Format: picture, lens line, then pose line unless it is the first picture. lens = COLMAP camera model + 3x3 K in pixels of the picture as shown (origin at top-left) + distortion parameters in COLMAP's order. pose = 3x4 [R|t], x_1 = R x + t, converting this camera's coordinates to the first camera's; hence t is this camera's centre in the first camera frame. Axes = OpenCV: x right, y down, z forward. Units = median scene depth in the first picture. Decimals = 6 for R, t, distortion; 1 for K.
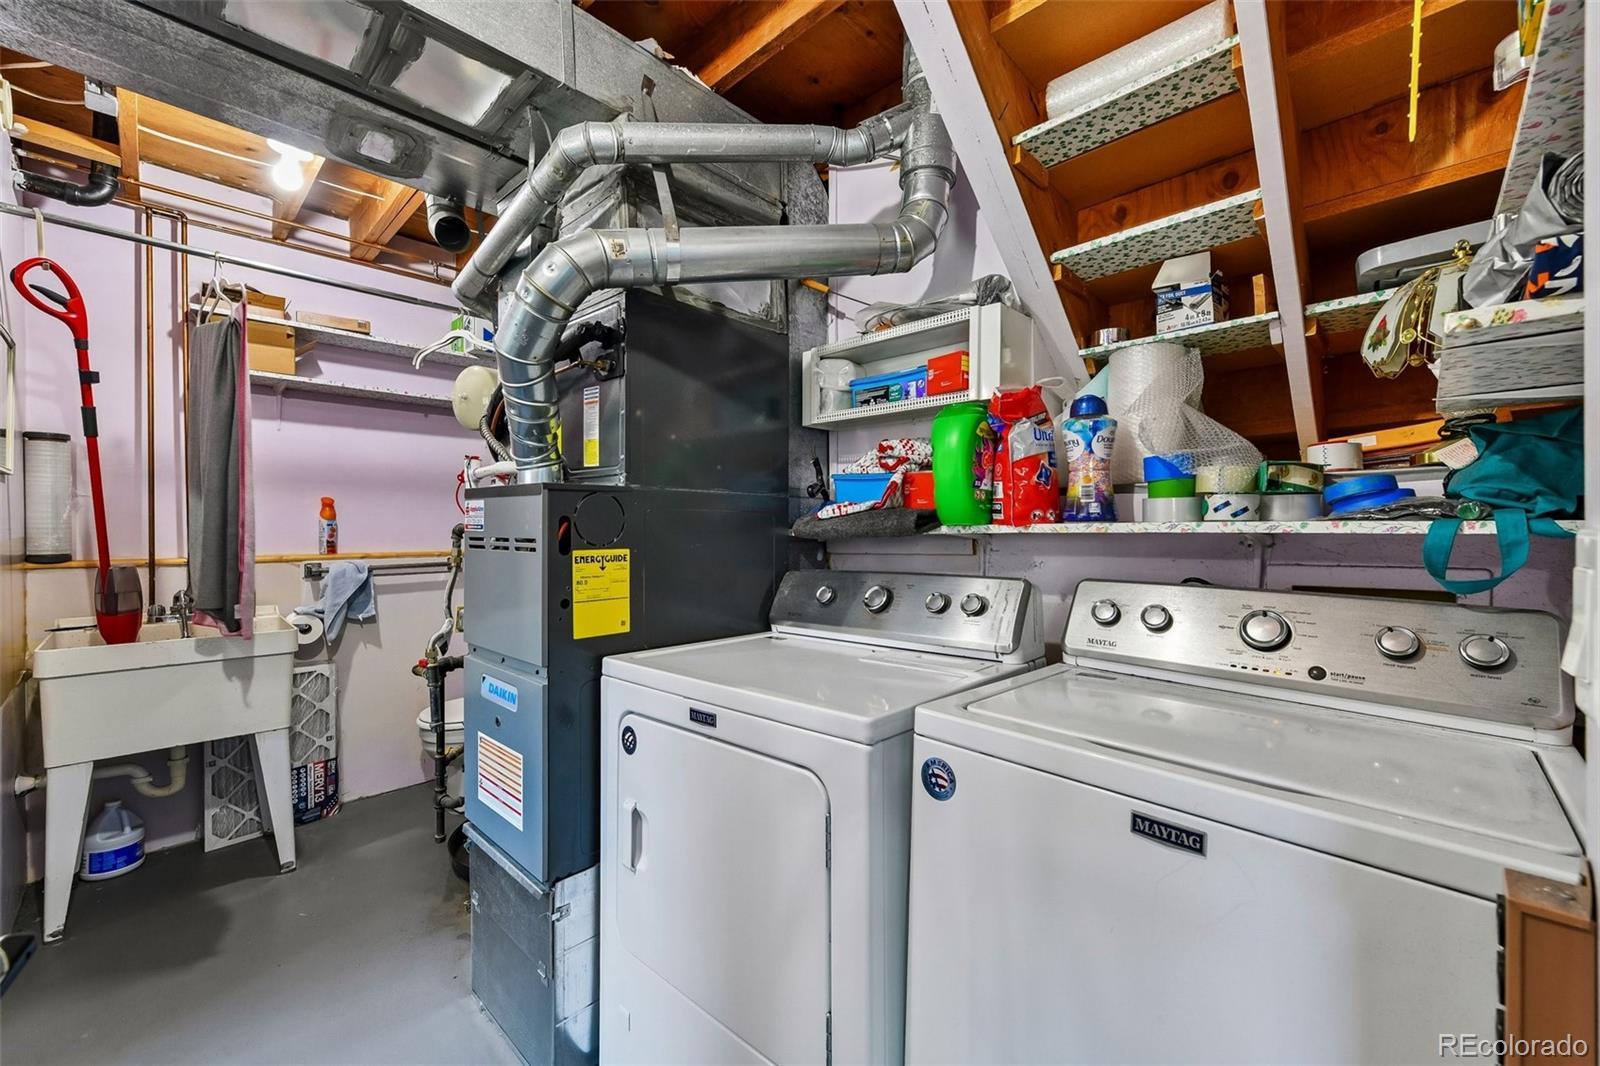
lens RADIAL K [[634.7, 0, 802.5], [0, 634.7, 531.8], [0, 0, 1]] dist [0.005304, -0.001253]
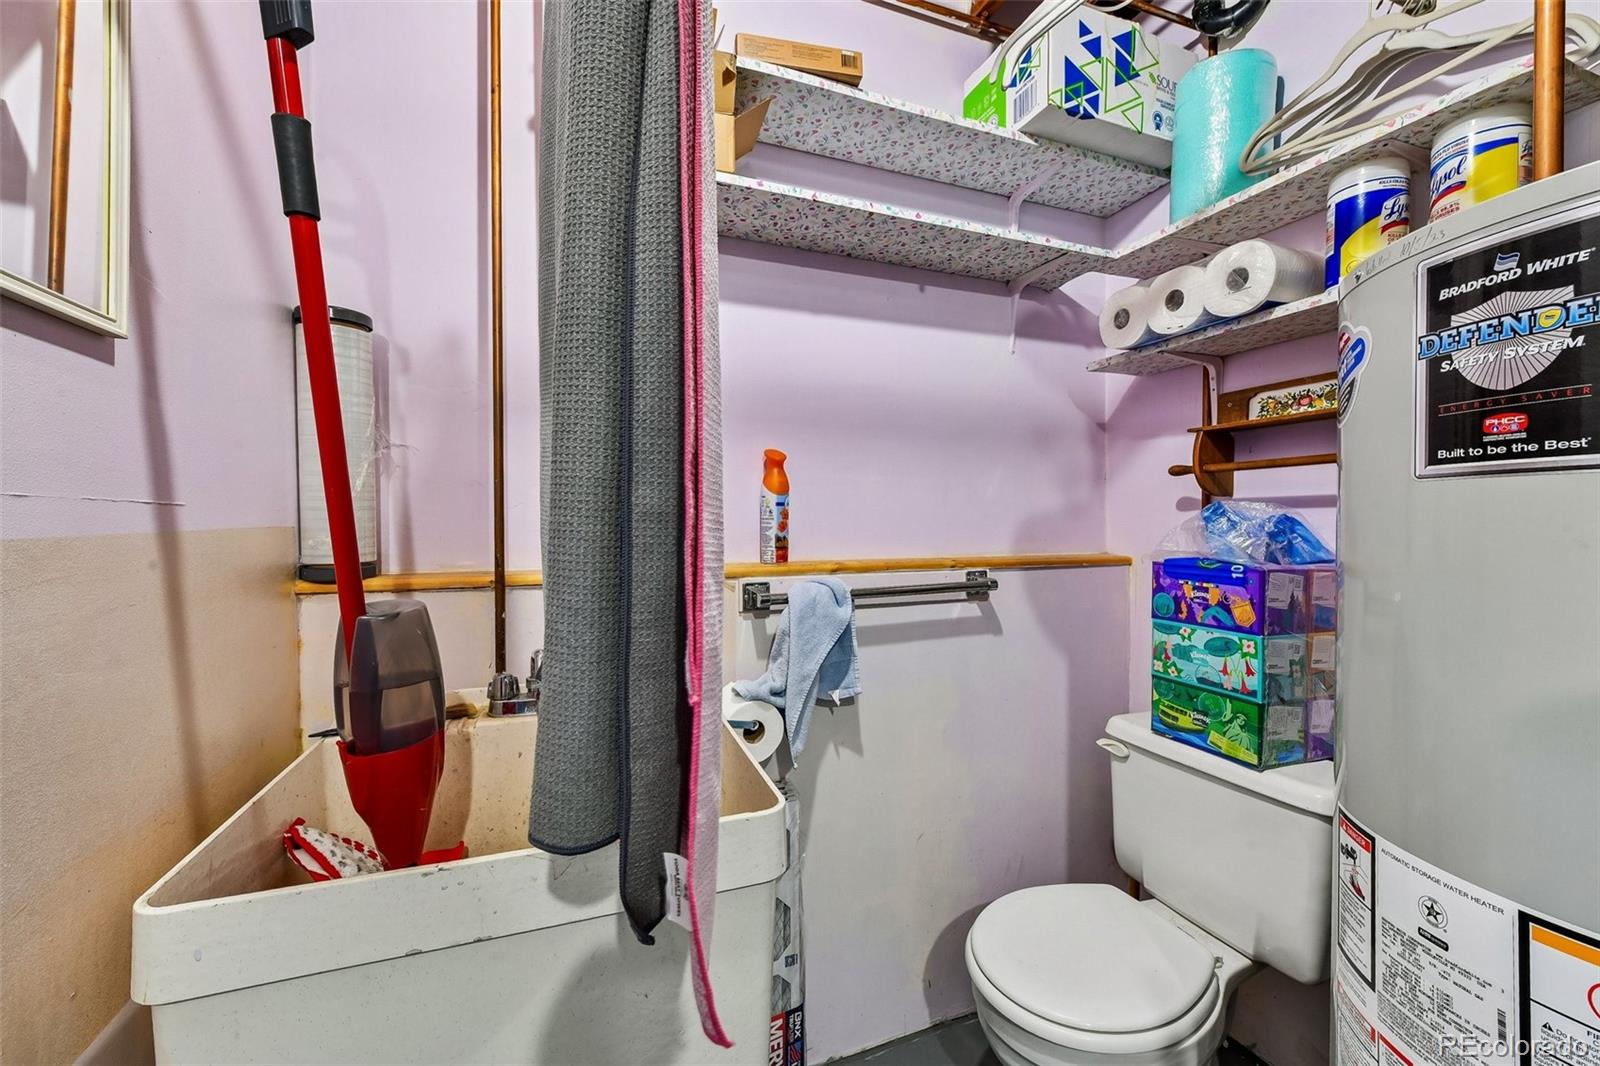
lens RADIAL K [[634.7, 0, 801.1], [0, 634.7, 526.3], [0, 0, 1]] dist [0.005304, -0.001253]
pose [[0.901568, 0.002566, -0.432629, -0.538844], [0.000376, 0.999977, 0.006714, 0.003719], [0.432637, -0.006216, 0.901547, 0.589643]]
